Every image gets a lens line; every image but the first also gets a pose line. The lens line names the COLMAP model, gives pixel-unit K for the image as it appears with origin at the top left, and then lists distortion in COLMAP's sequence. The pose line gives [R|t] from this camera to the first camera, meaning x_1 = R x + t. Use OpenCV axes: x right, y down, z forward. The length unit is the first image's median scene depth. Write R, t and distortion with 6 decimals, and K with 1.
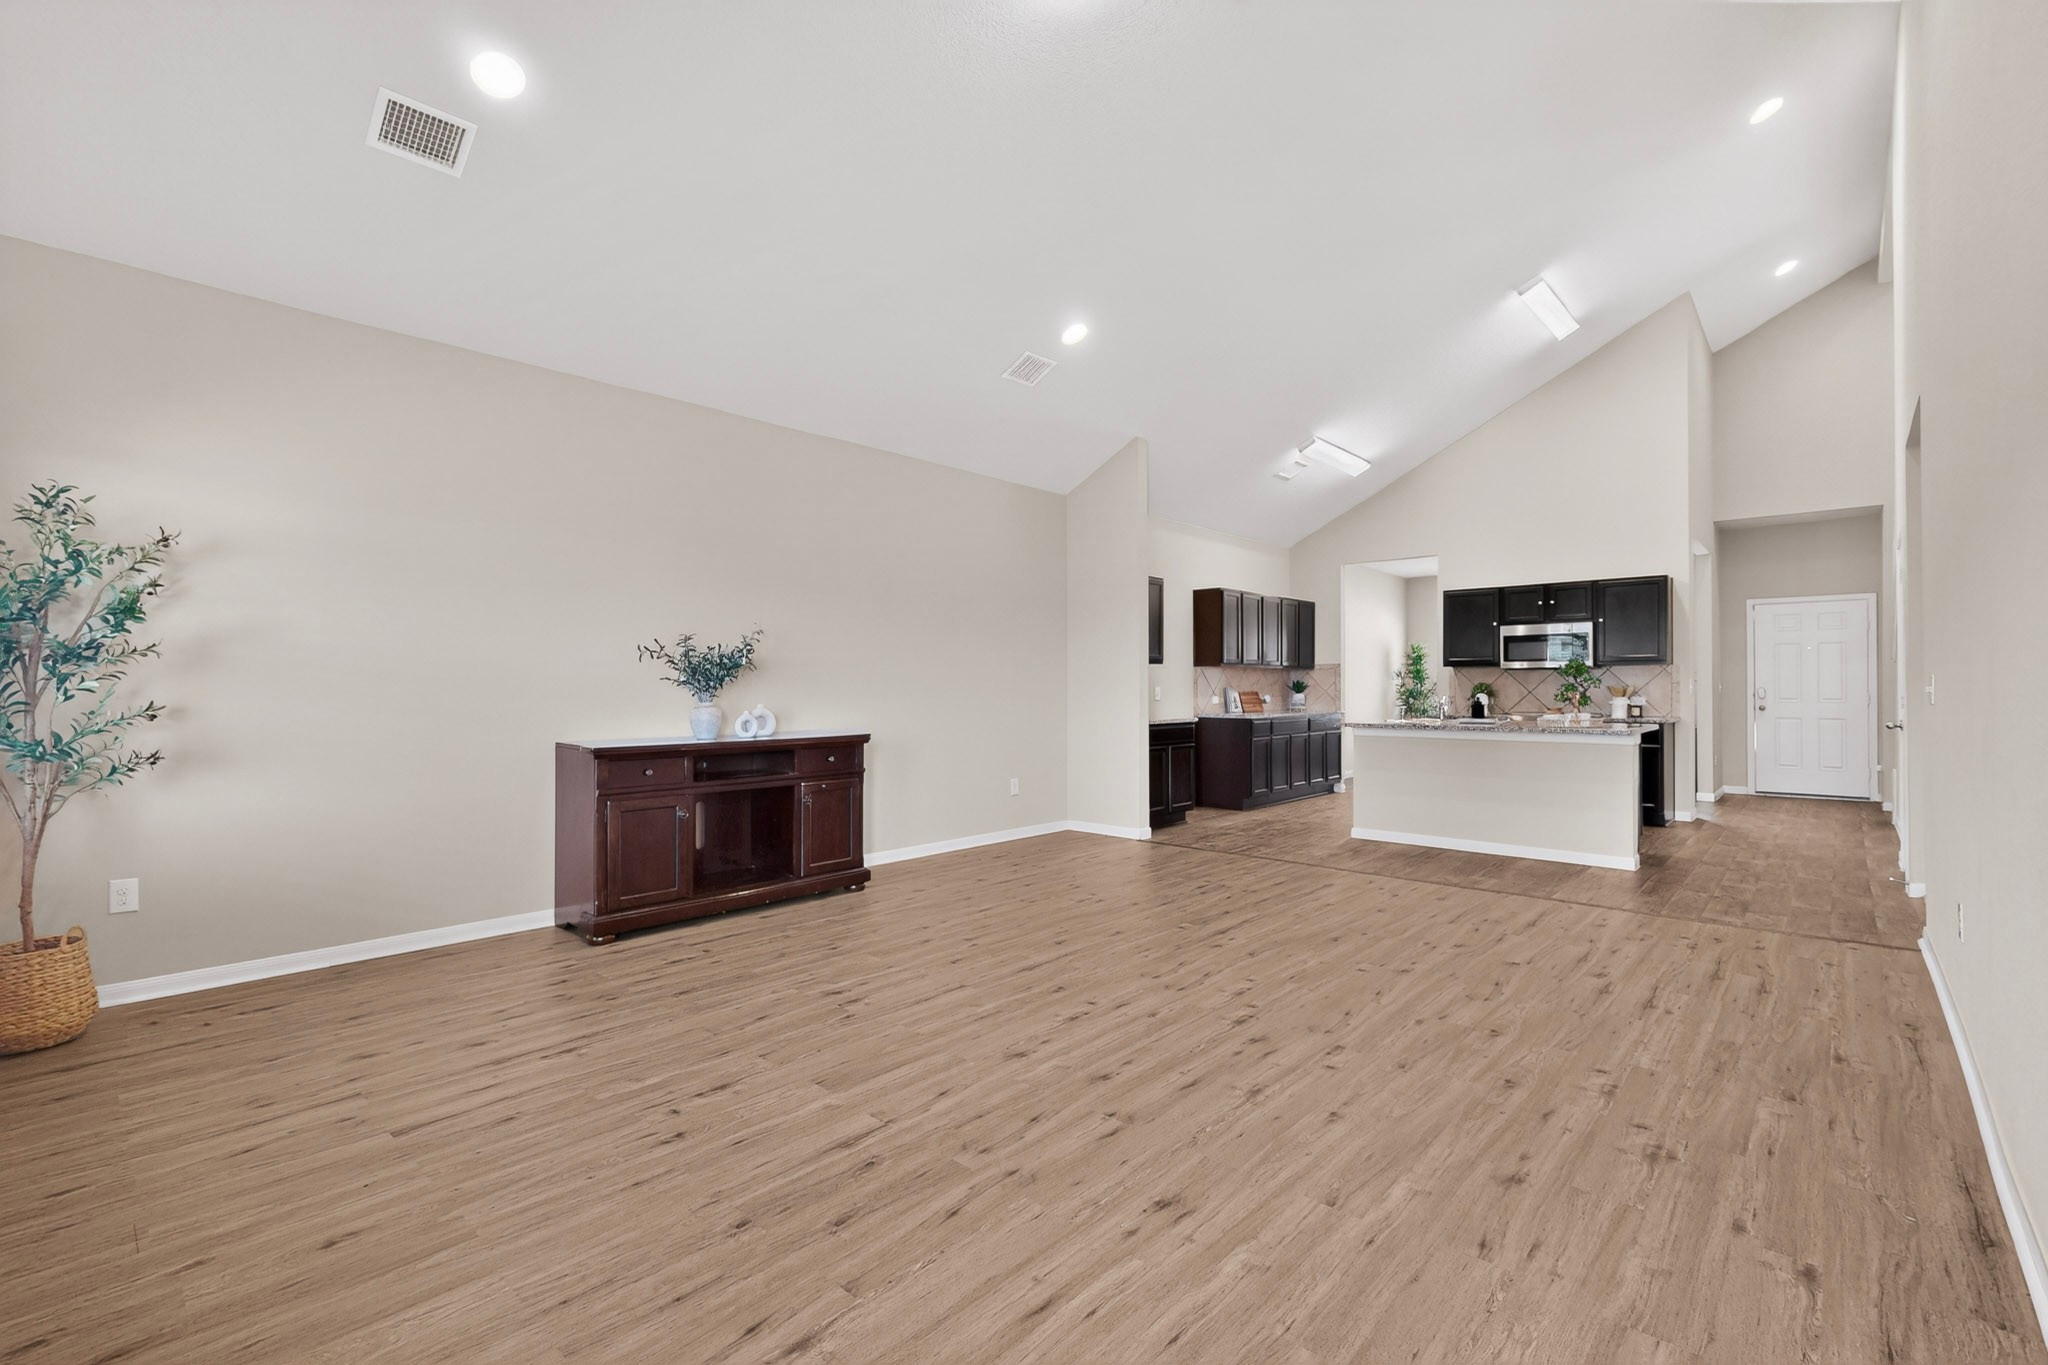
lens RADIAL K [[870.2, 0, 1024.4], [0, 870.2, 699.7], [0, 0, 1]] dist [0.000665, -0.000279]
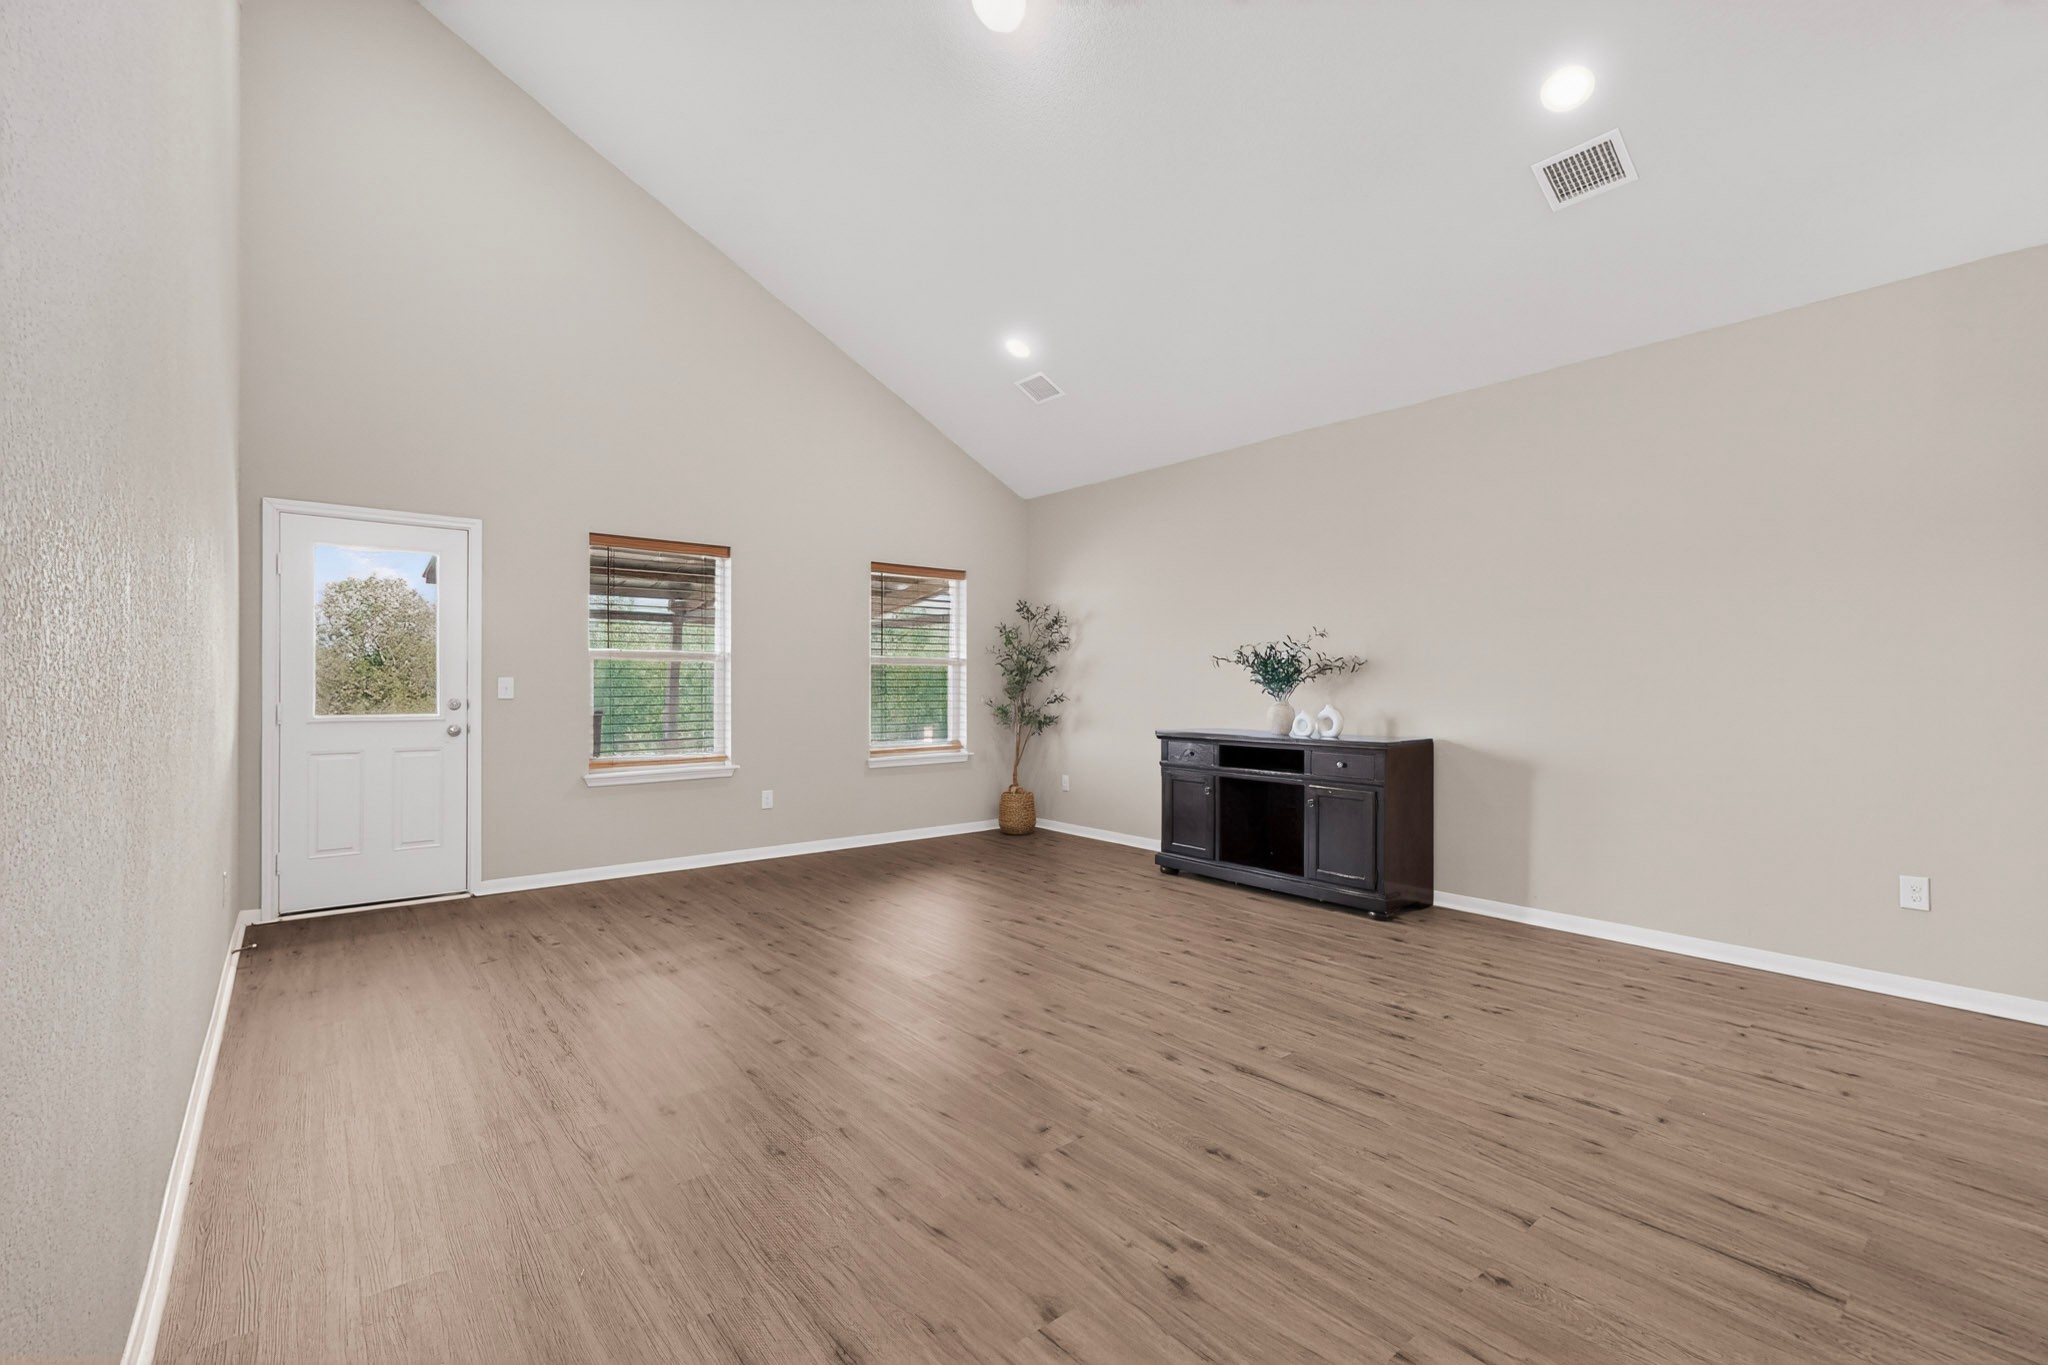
lens RADIAL K [[863.4, 0, 1024.0], [0, 863.4, 682.5], [0, 0, 1]] dist [-0.000797, -0.000208]
pose [[-0.113996, -0.003423, -0.993475, 0.996133], [-0.018276, 0.999832, -0.001348, -0.017755], [0.993313, 0.018003, -0.114039, 1.024474]]
